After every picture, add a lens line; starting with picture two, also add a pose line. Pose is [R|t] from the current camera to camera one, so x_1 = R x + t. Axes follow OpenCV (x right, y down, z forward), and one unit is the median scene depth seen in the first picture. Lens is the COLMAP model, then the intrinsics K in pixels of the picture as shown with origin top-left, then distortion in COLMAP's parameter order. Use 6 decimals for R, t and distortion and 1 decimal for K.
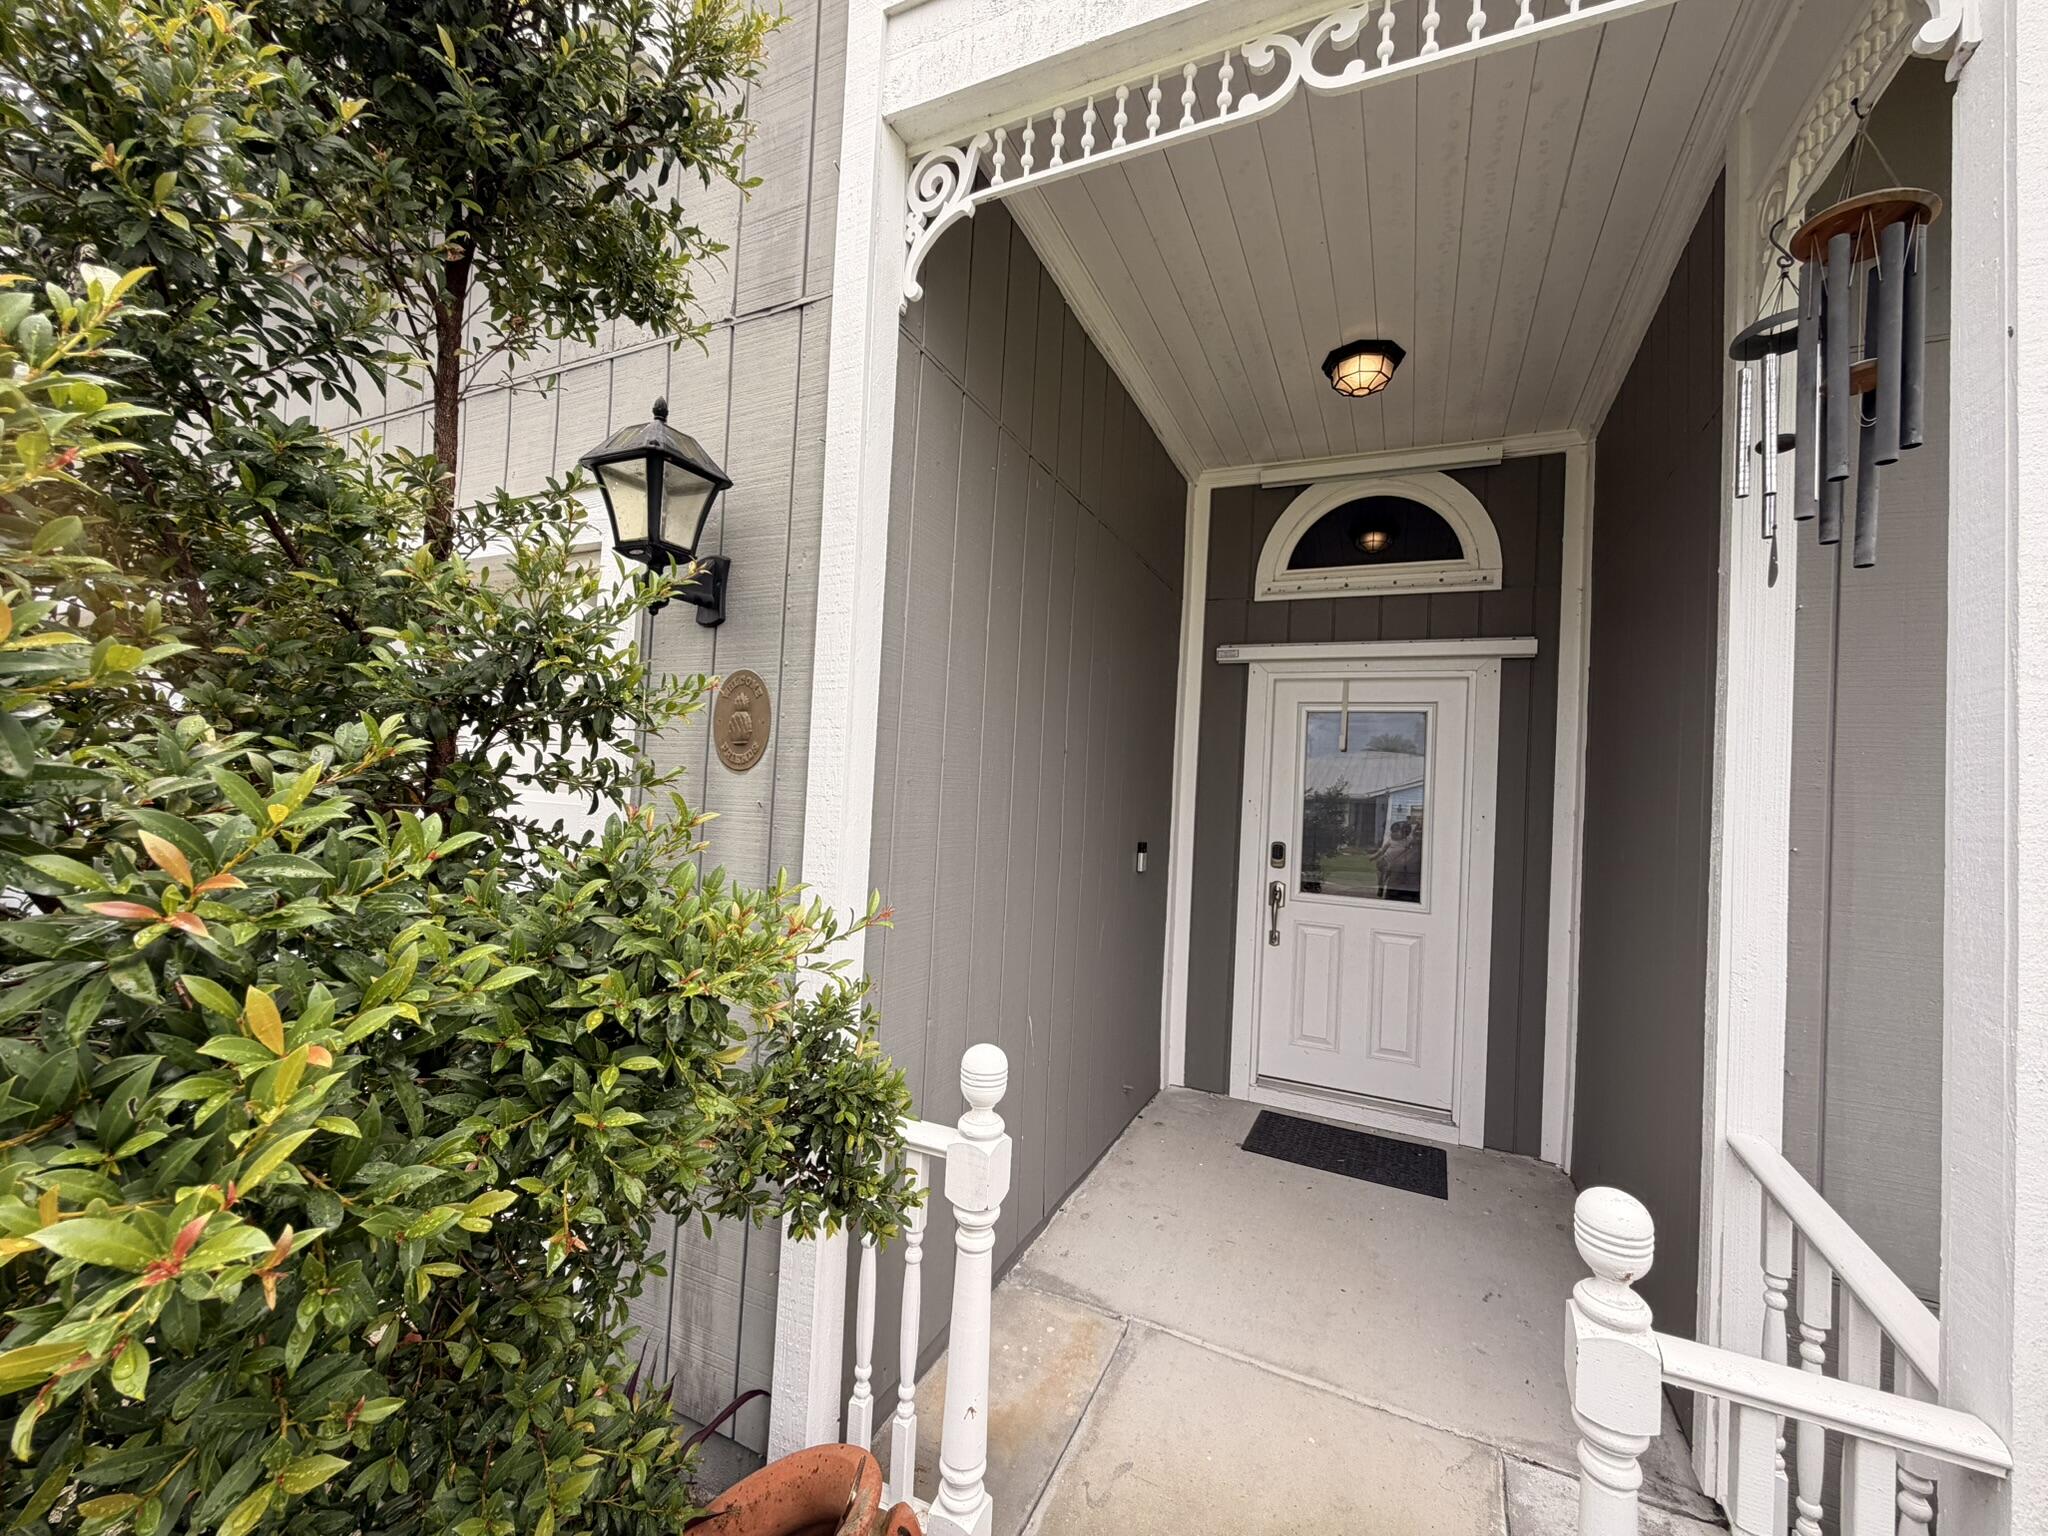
lens RADIAL K [[816.2, 0, 1019.3], [0, 816.2, 765.1], [0, 0, 1]] dist [0.000348, 0.000689]
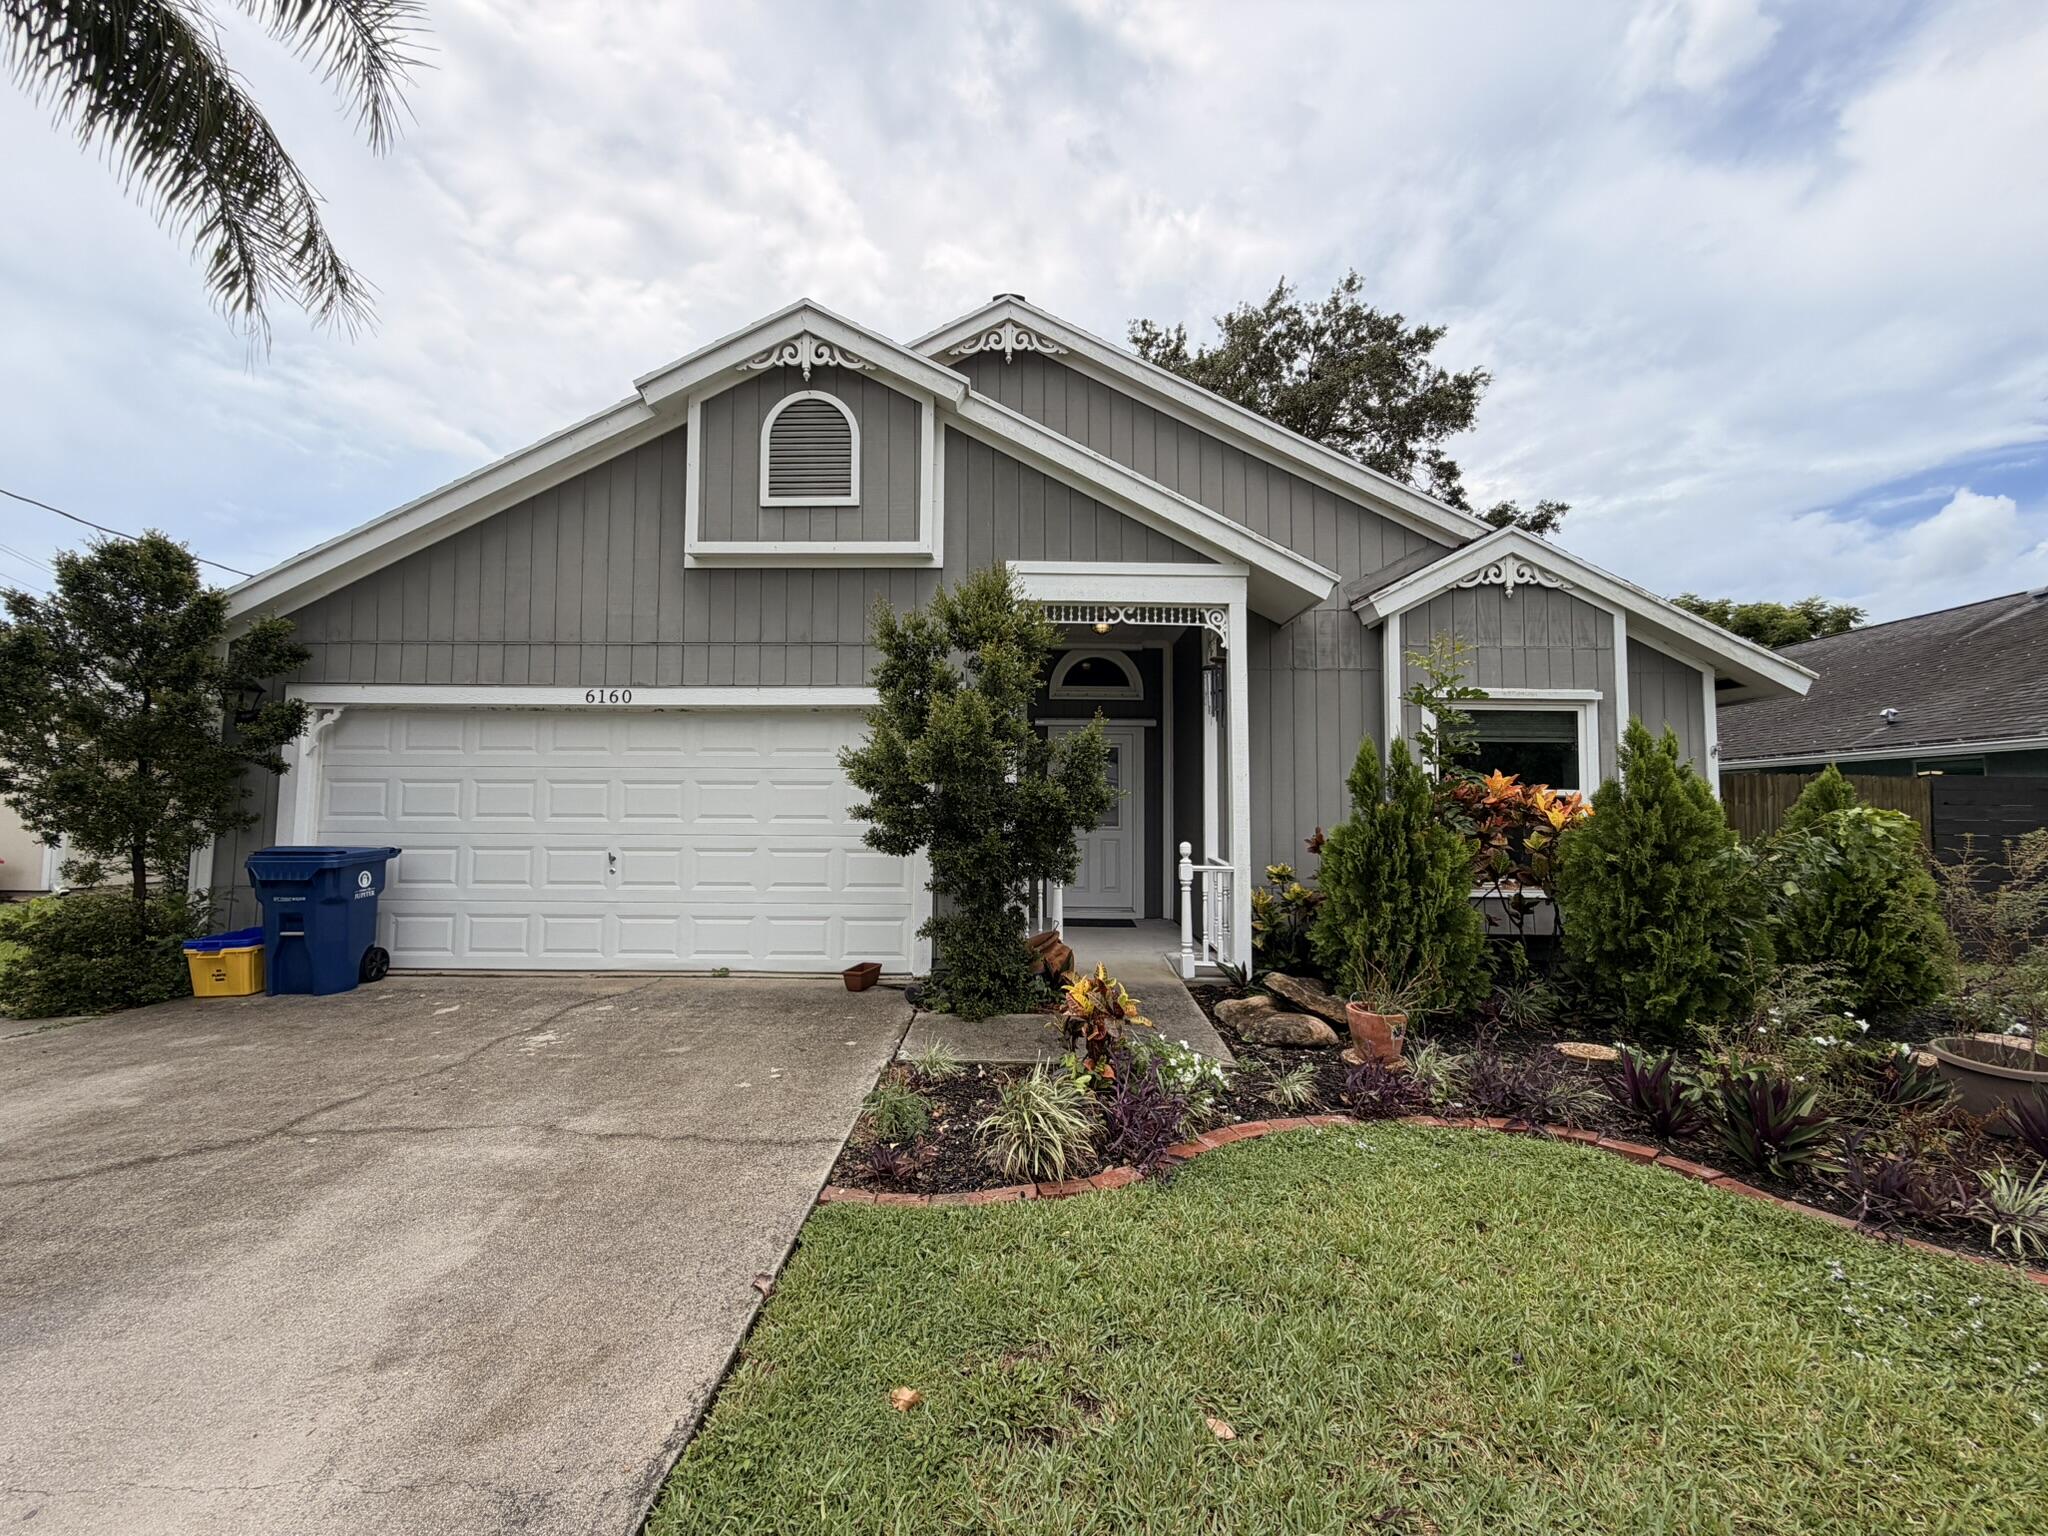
lens RADIAL K [[815.9, 0, 1019.8], [0, 815.9, 769.0], [0, 0, 1]] dist [-0.000915, 0.000114]
pose [[0.905417, -0.026067, 0.423723, -0.860391], [0.031442, 0.999489, -0.005697, 0.003590], [-0.423358, 0.018481, 0.905774, -1.163526]]
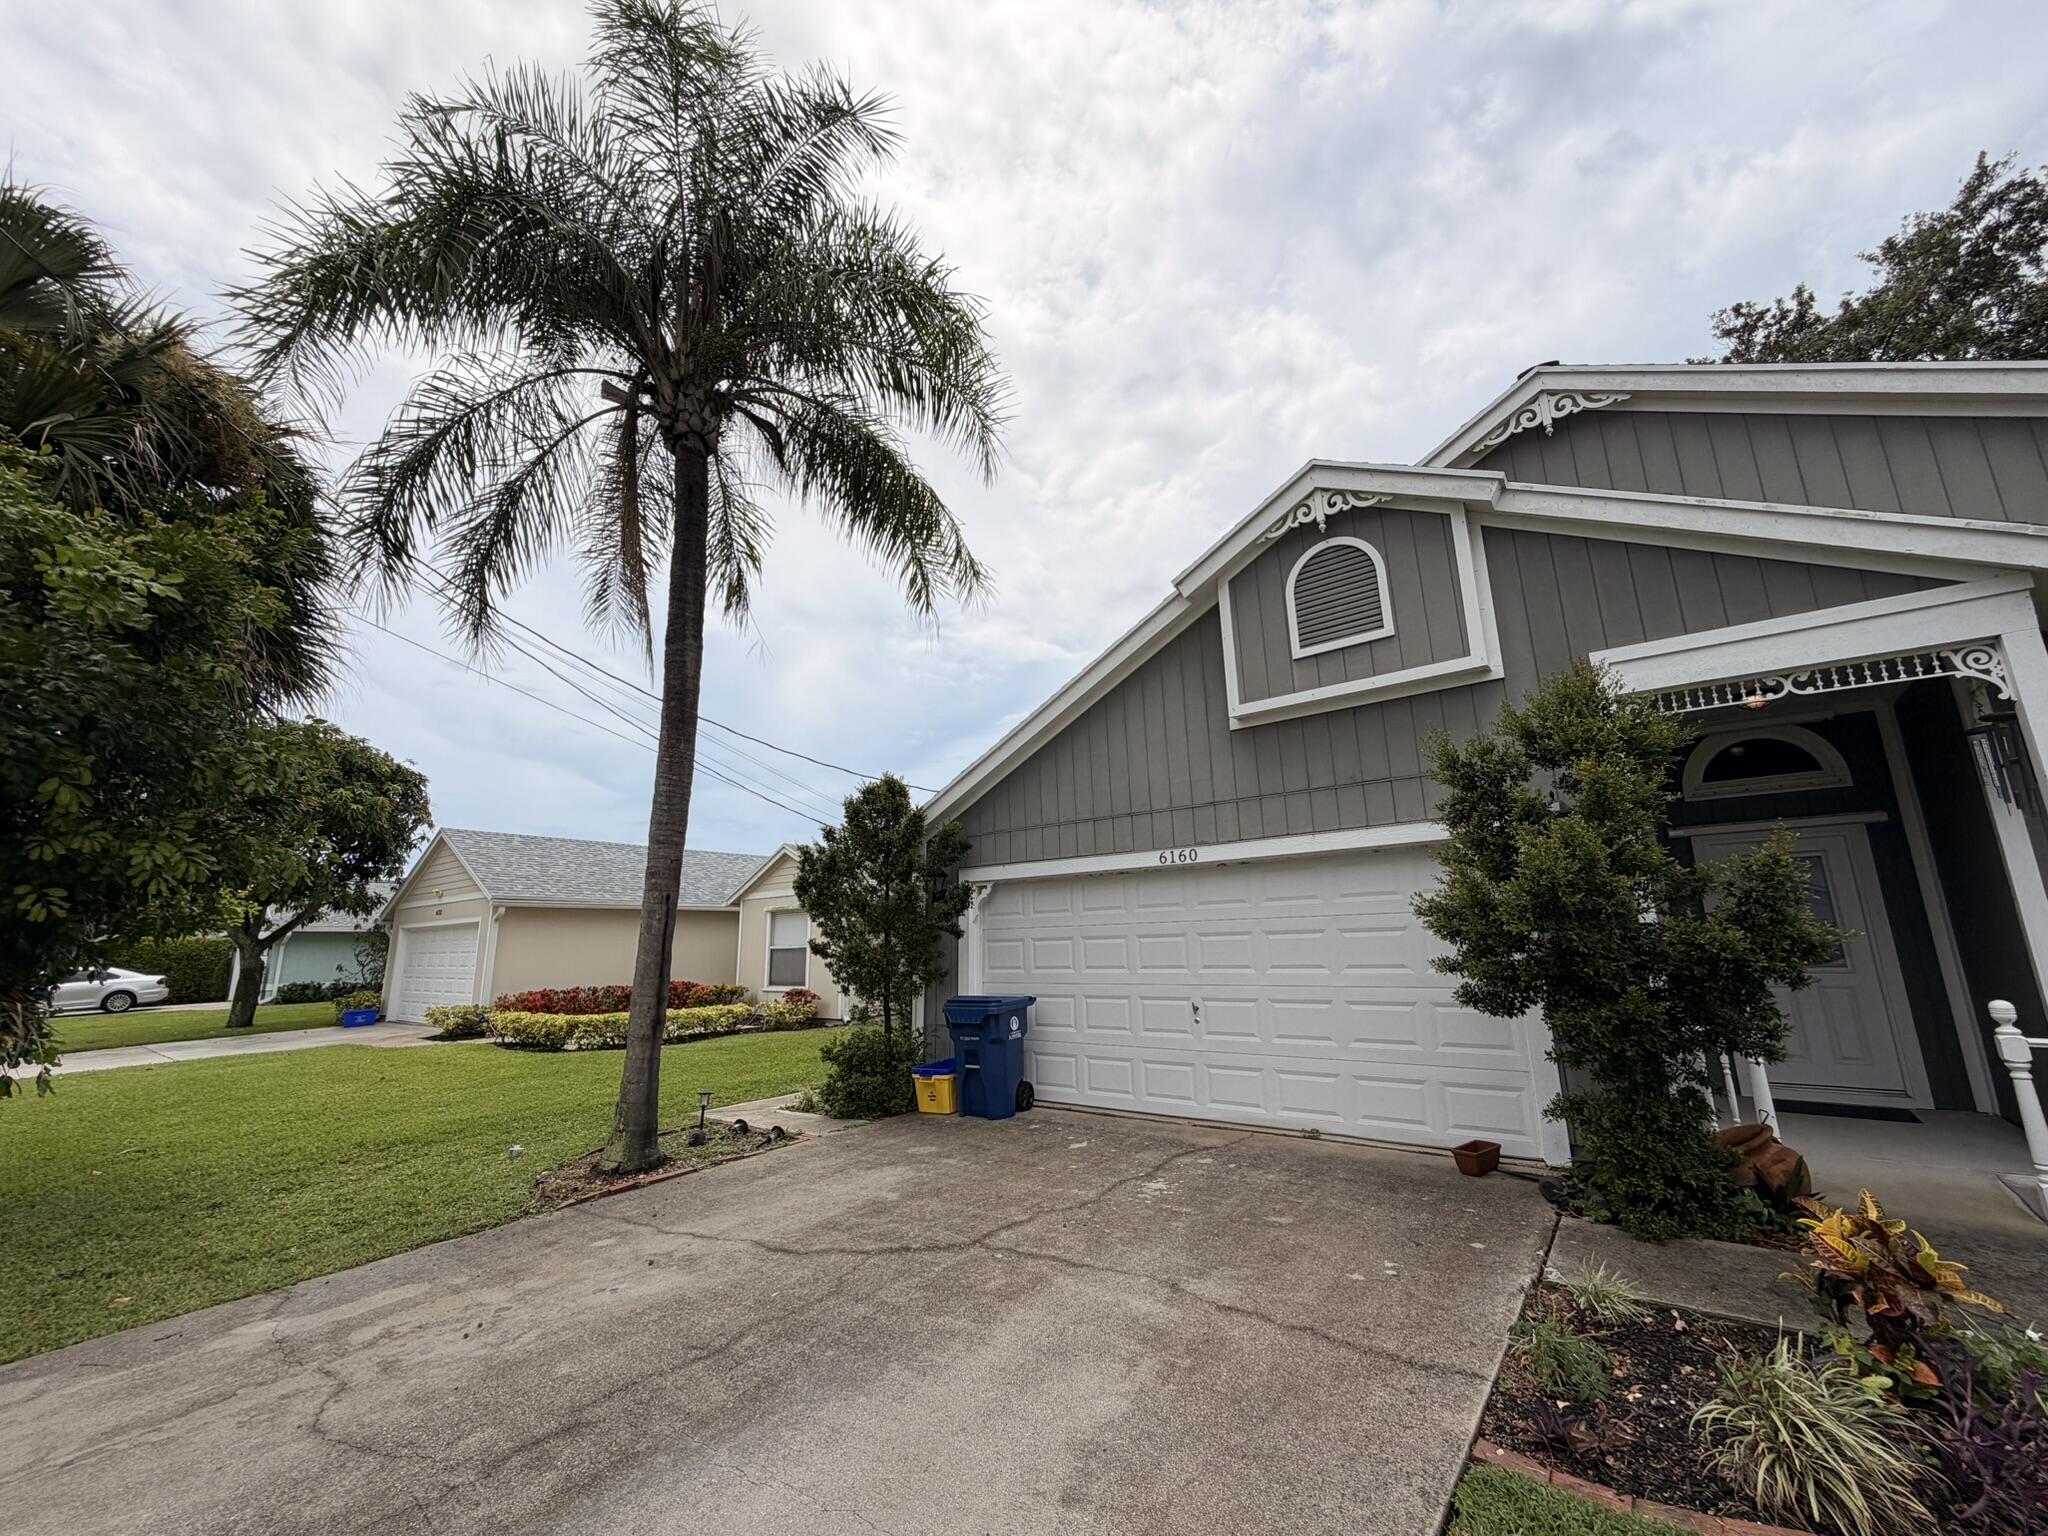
lens RADIAL K [[816.3, 0, 1019.3], [0, 816.3, 767.8], [0, 0, 1]] dist [0.001032, 0.000163]
pose [[0.972911, -0.121970, -0.196387, -0.874387], [0.081889, 0.976238, -0.200631, -0.039941], [0.216192, 0.179114, 0.959781, -1.183715]]
